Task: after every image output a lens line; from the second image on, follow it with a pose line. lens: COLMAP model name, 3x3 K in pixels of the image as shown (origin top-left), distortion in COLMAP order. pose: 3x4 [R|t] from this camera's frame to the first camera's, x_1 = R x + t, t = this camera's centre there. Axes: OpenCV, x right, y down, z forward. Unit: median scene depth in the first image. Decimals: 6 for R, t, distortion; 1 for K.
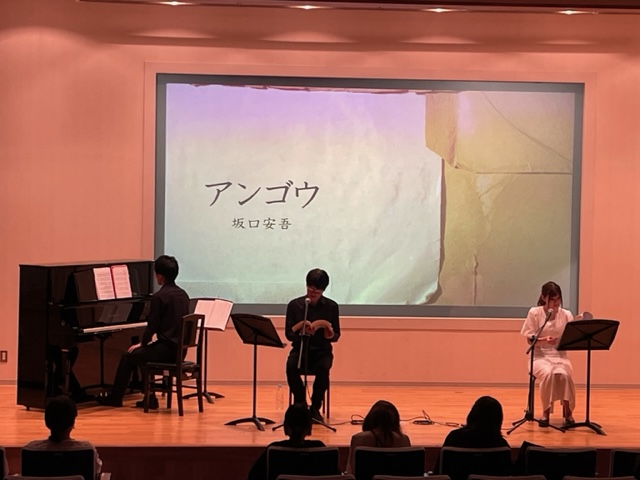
lens RADIAL K [[1538.1, 0, 320.0], [0, 1538.1, 239.3], [0, 0, 1]] dist [0.245433, 0.000000]
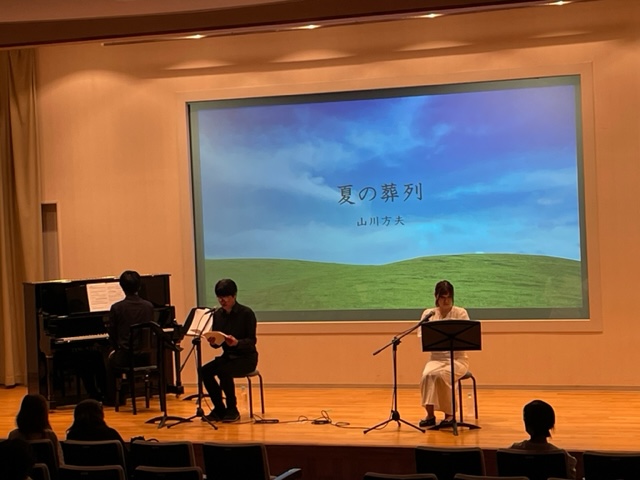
lens RADIAL K [[1591.9, 0, 321.7], [0, 1591.9, 267.8], [0, 0, 1]] dist [0.259121, 0.000000]
pose [[0.888080, -0.034747, -0.458375, 0.540712], [0.041985, 0.999102, 0.005607, 0.007787], [0.457768, -0.024224, 0.888741, 0.040820]]
